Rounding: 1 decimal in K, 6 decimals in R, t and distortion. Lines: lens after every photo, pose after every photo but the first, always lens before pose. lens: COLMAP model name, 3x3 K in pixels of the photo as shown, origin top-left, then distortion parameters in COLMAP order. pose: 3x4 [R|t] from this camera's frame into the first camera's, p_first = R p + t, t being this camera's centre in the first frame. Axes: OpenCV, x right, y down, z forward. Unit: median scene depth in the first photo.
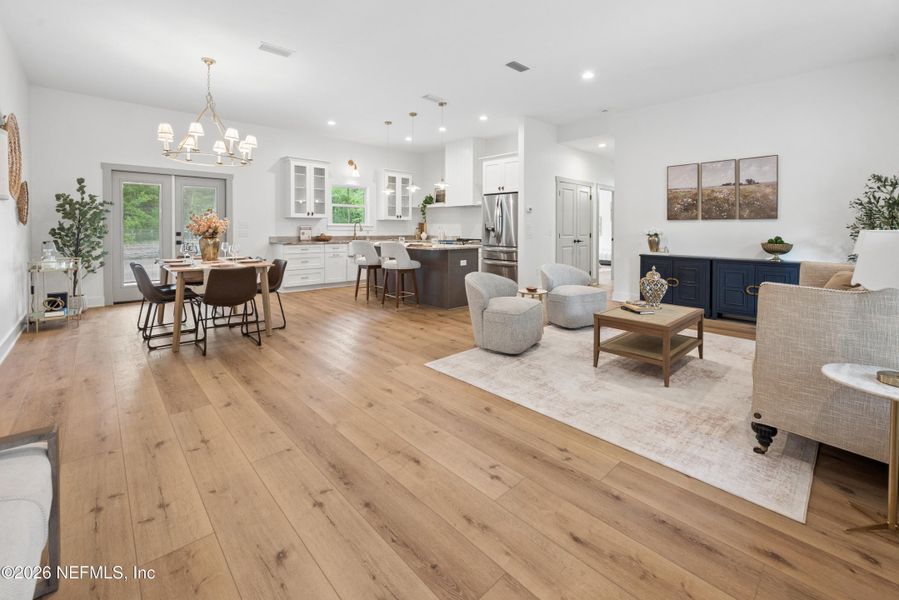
lens RADIAL K [[378.6, 0, 449.0], [0, 378.6, 236.5], [0, 0, 1]] dist [0.000360, 0.000084]
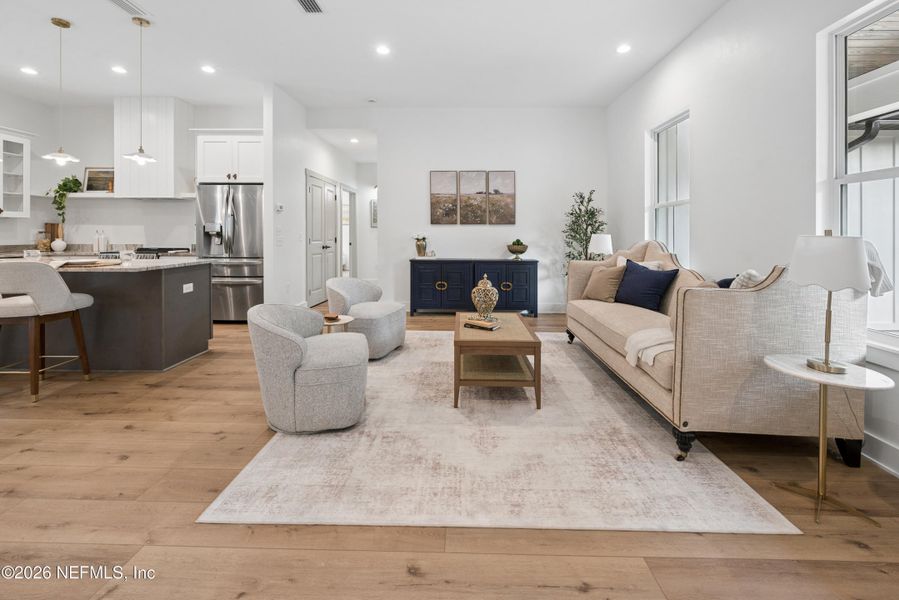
lens RADIAL K [[378.6, 0, 449.0], [0, 378.6, 236.5], [0, 0, 1]] dist [0.000360, 0.000084]
pose [[0.698614, -0.008519, 0.715448, -0.086504], [0.015373, 0.999877, -0.003106, -0.005437], [-0.715333, 0.013168, 0.698659, 0.207610]]
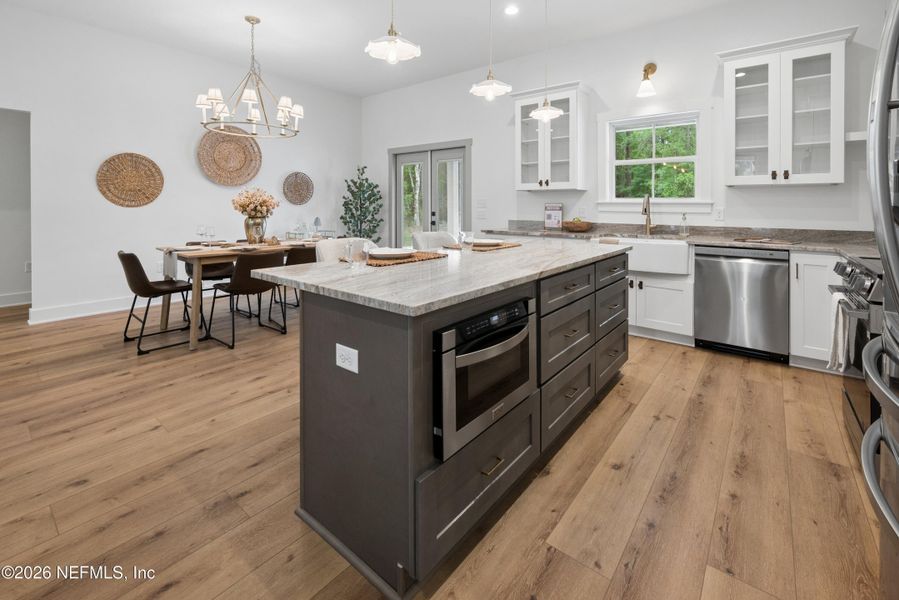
lens RADIAL K [[403.4, 0, 467.2], [0, 403.4, 202.3], [0, 0, 1]] dist [-0.004129, -0.000836]
pose [[0.156688, -0.012988, -0.987563, 0.235284], [-0.024600, 0.999552, -0.017049, -0.017788], [0.987342, 0.026965, 0.156298, 0.834477]]
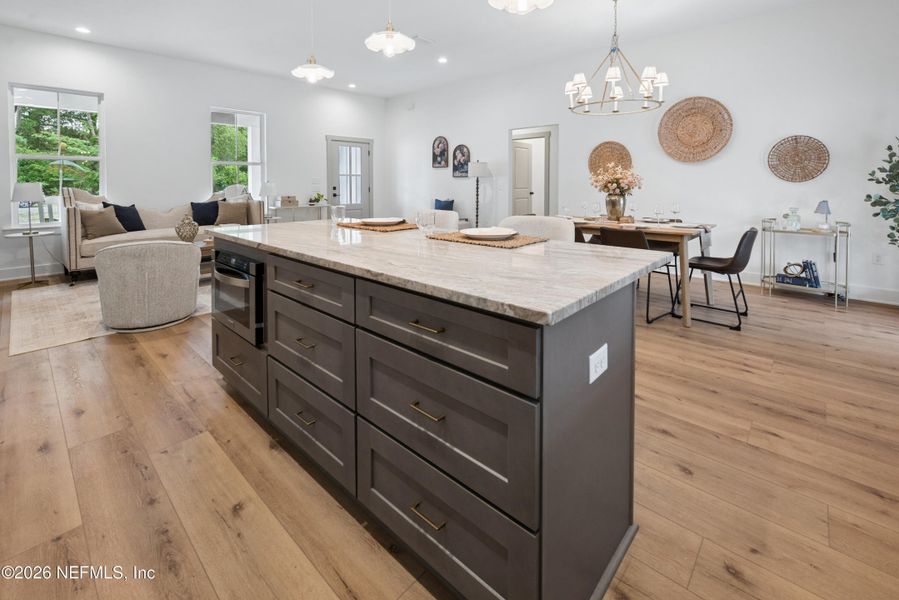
lens RADIAL K [[396.5, 0, 437.9], [0, 396.5, 194.5], [0, 0, 1]] dist [-0.003948, -0.000047]
pose [[-0.998613, -0.005782, -0.052339, -0.102547], [-0.008429, 0.998688, 0.050502, -0.025280], [0.051979, 0.050873, -0.997352, 1.177289]]
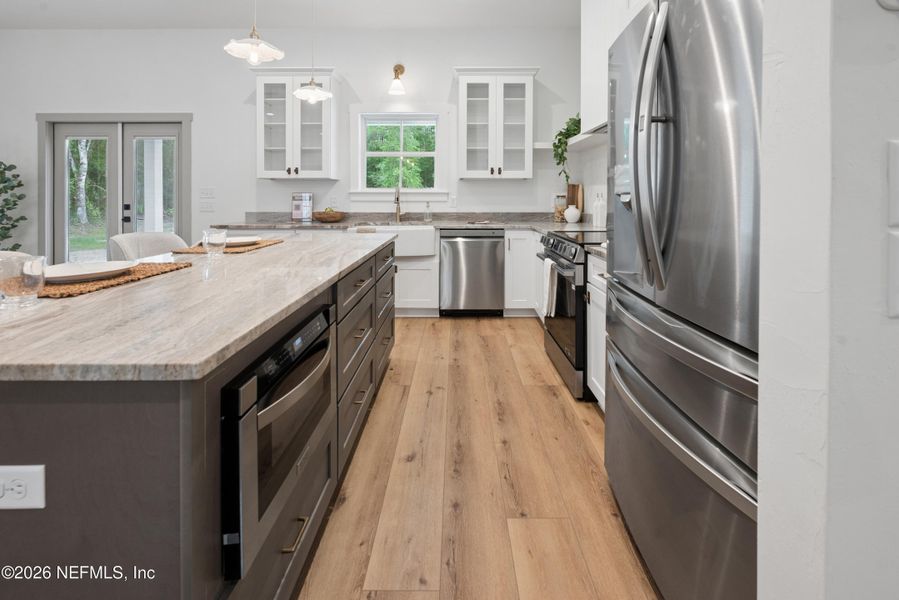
lens RADIAL K [[380.5, 0, 465.2], [0, 380.5, 193.3], [0, 0, 1]] dist [-0.001189, -0.000430]
pose [[0.737196, -0.010461, -0.675598, 0.183342], [-0.009796, 0.999610, -0.026167, -0.017450], [0.675608, 0.025908, 0.736805, 0.814716]]
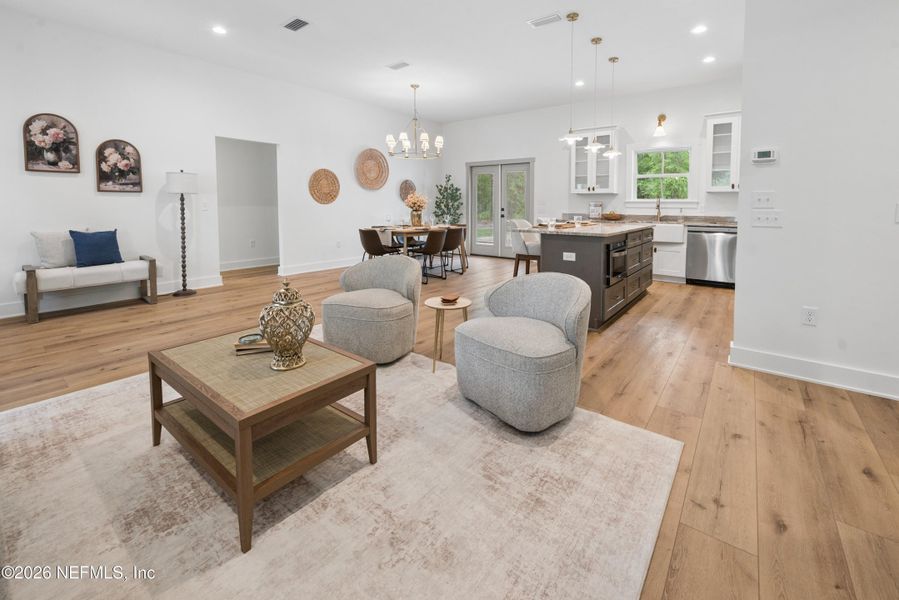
lens RADIAL K [[397.2, 0, 462.9], [0, 397.2, 222.3], [0, 0, 1]] dist [0.003137, 0.000129]
pose [[0.173108, 0.040077, -0.984087, 0.545199], [-0.026497, 0.999000, 0.036024, -0.006850], [0.984546, 0.019840, 0.173997, 0.566569]]
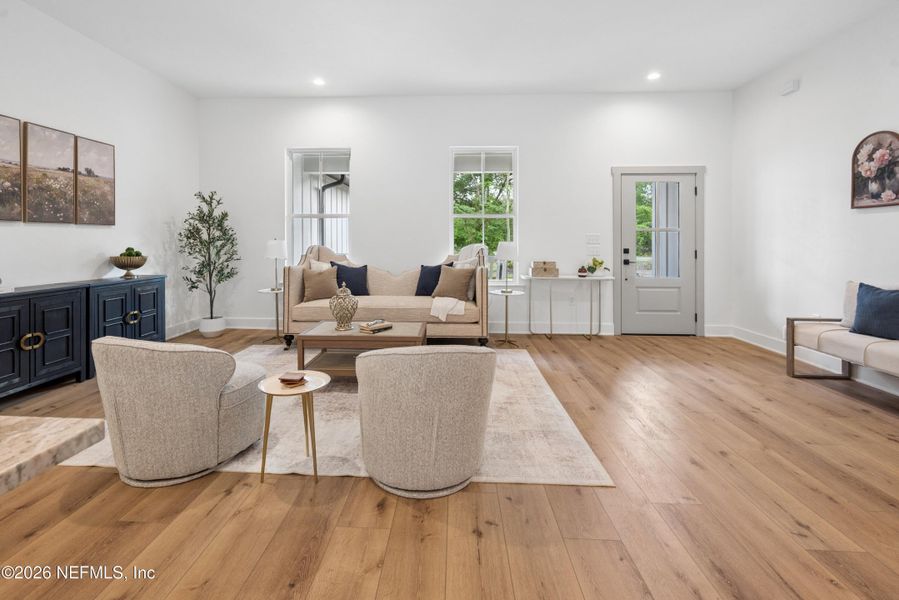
lens RADIAL K [[398.5, 0, 436.1], [0, 398.5, 239.7], [0, 0, 1]] dist [-0.002333, -0.000141]
pose [[-0.693182, -0.008590, 0.720711, -0.144400], [0.006671, 0.999810, 0.018333, -0.018808], [-0.720731, 0.017516, -0.692993, 0.749056]]
